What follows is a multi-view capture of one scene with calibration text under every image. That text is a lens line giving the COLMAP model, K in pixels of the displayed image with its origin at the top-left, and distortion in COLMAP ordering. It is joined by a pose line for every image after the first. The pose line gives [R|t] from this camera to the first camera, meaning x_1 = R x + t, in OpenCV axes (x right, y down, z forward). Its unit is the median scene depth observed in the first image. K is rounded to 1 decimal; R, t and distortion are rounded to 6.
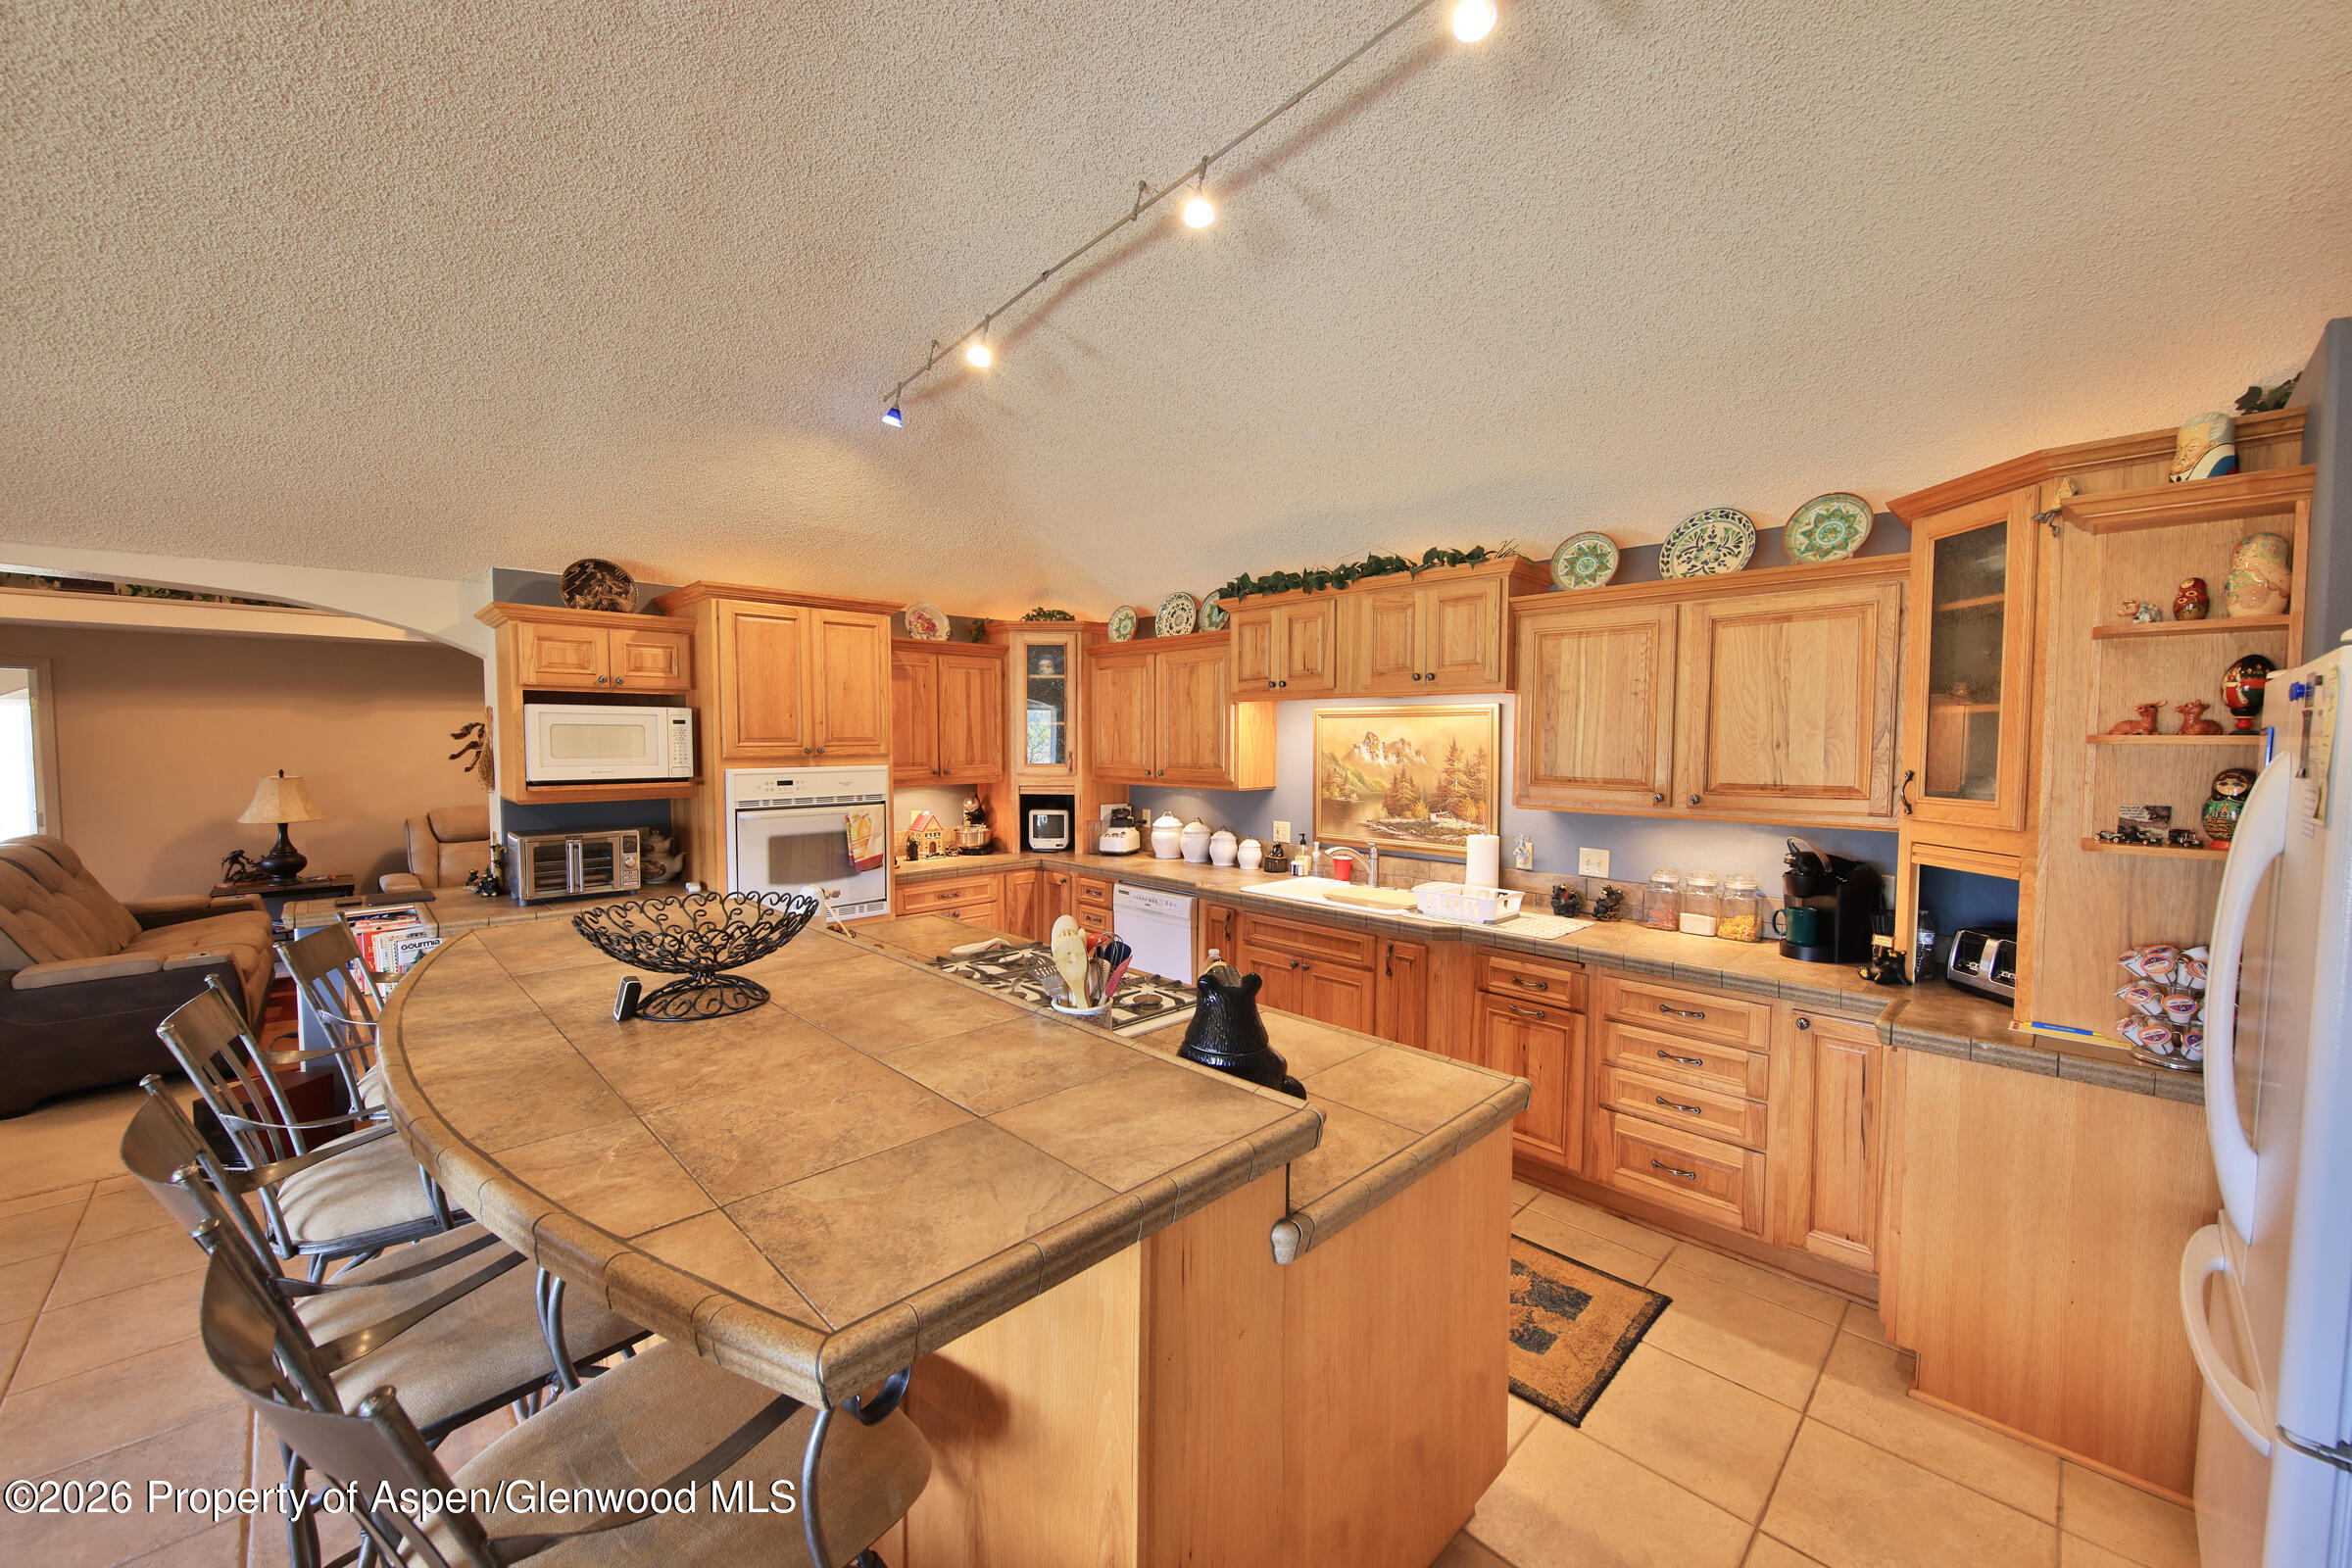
lens RADIAL K [[898.7, 0, 1174.5], [0, 898.7, 782.7], [0, 0, 1]] dist [-0.000314, -0.000216]
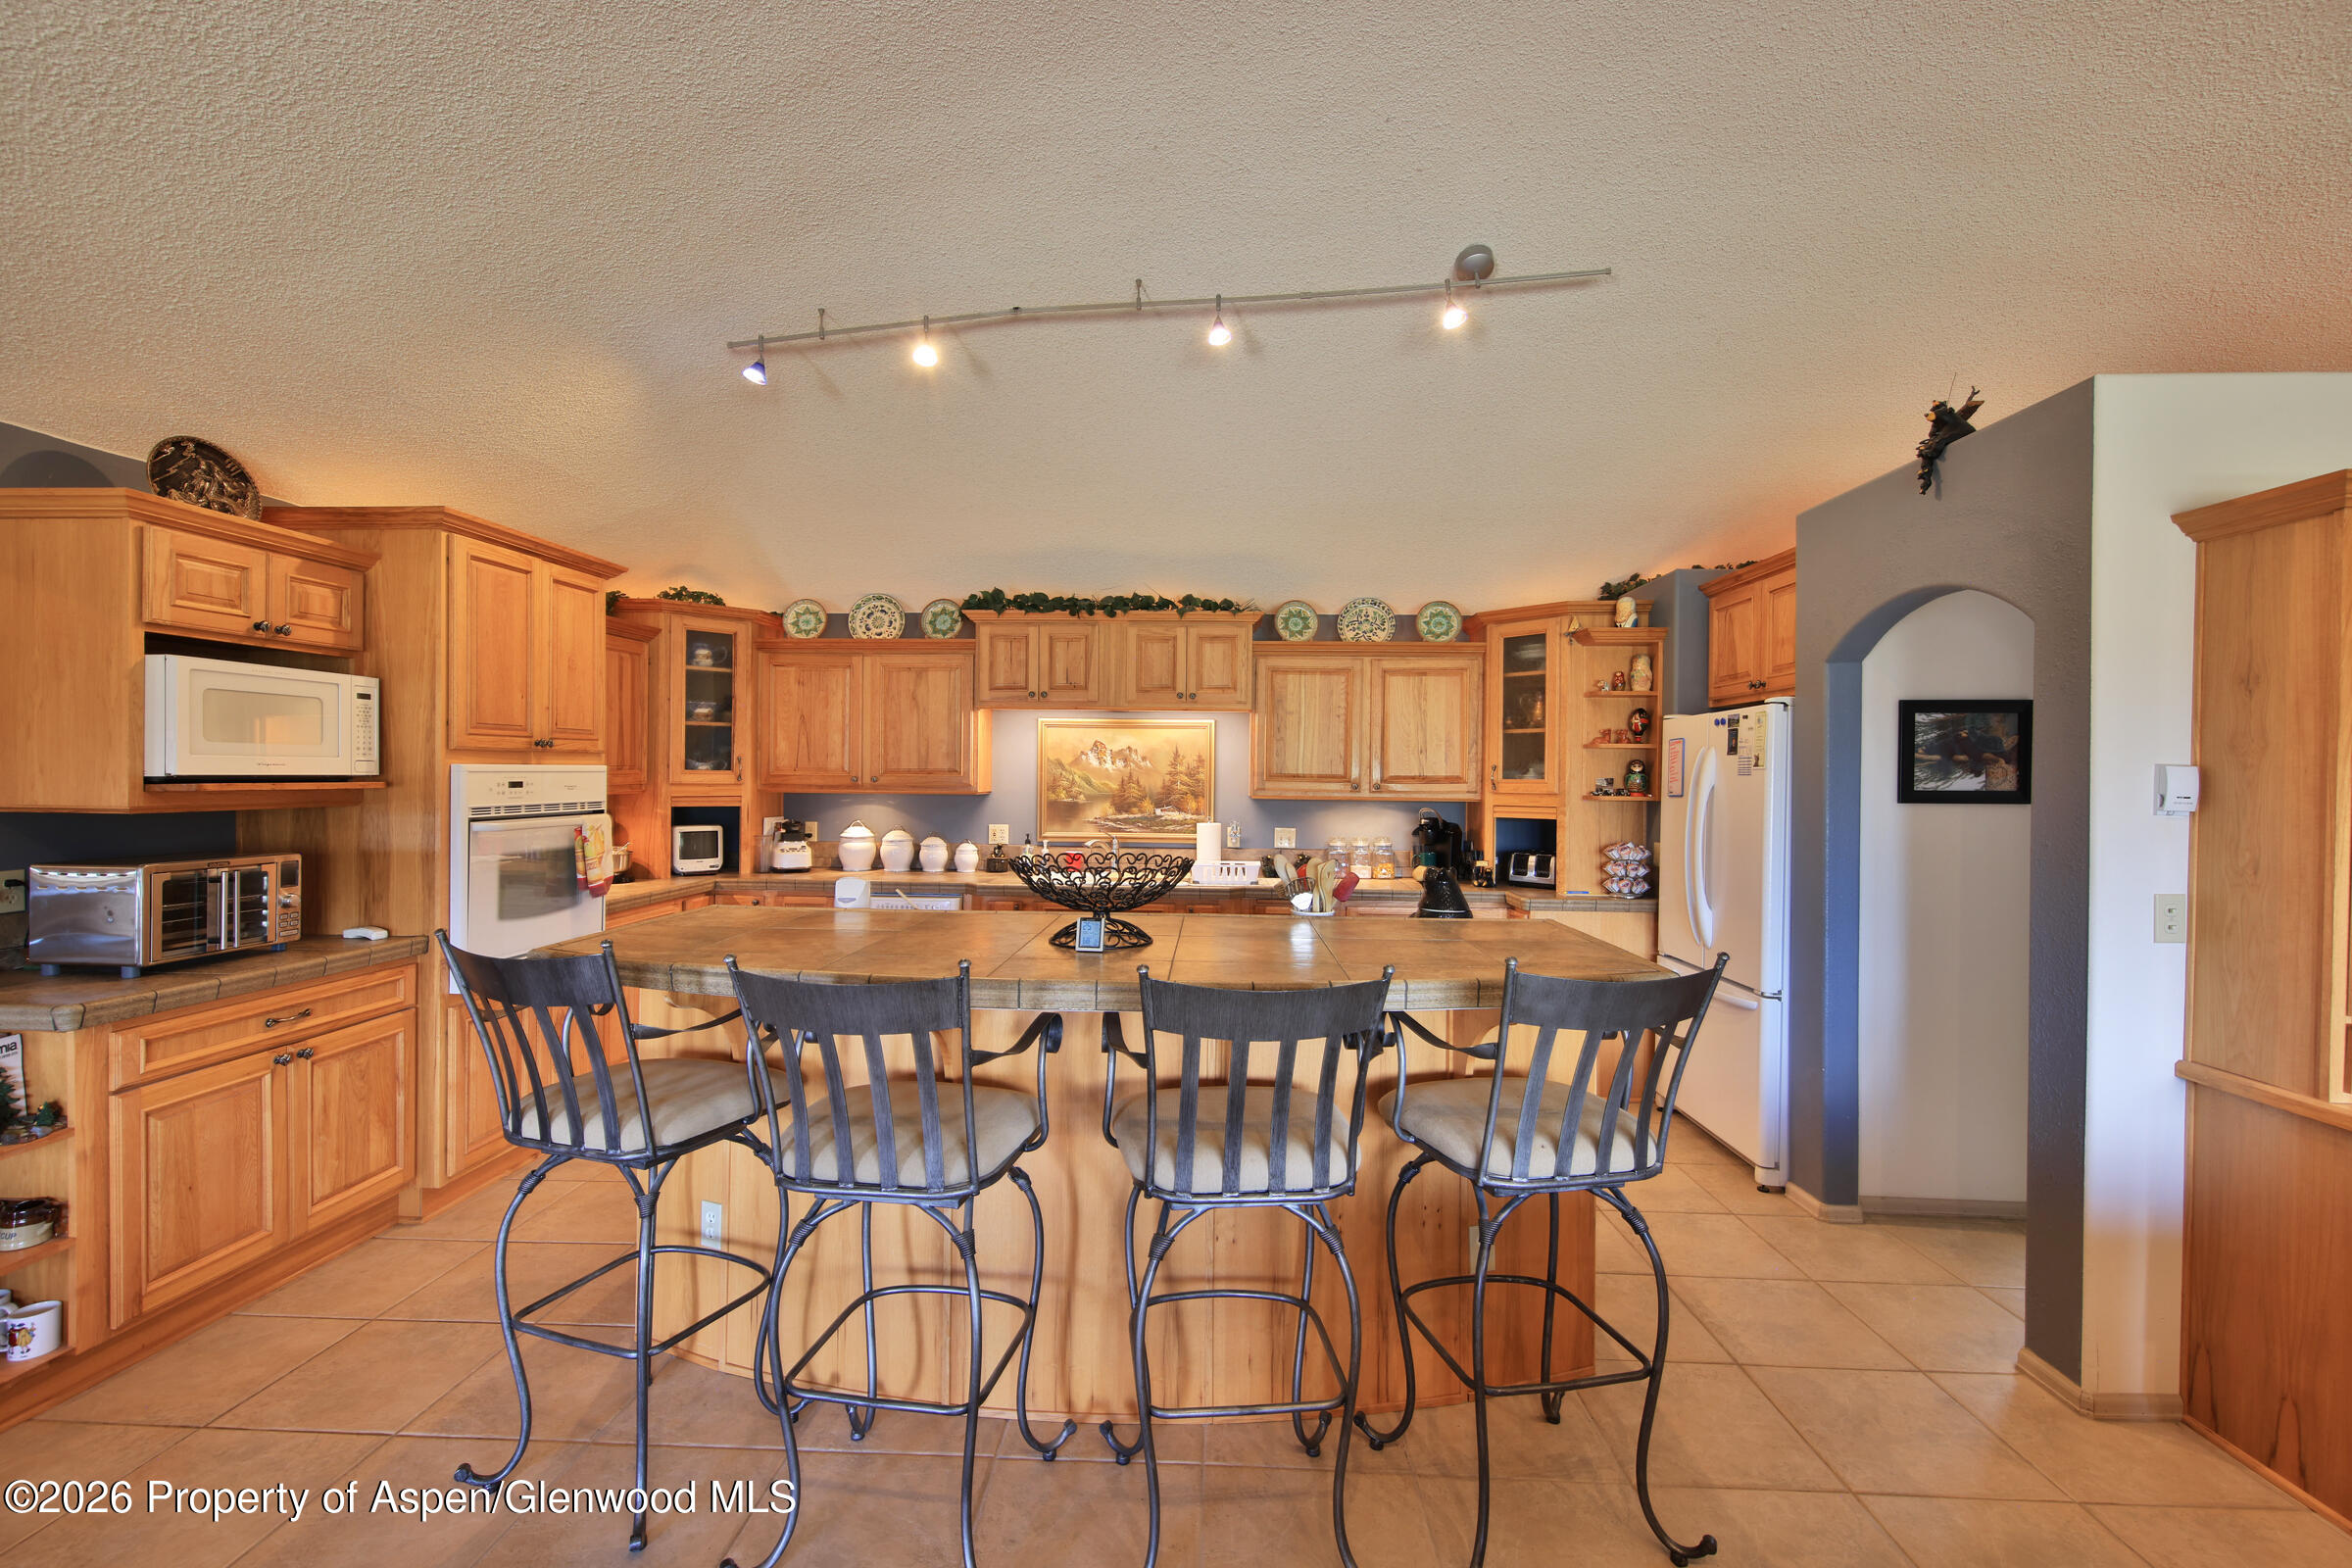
lens RADIAL K [[1008.0, 0, 1178.5], [0, 1008.0, 781.3], [0, 0, 1]] dist [0.003177, -0.000323]
pose [[0.725229, 0.001430, 0.688506, -0.637123], [0.025615, 0.999250, -0.029056, 0.038233], [-0.688031, 0.038709, 0.724648, -0.007297]]
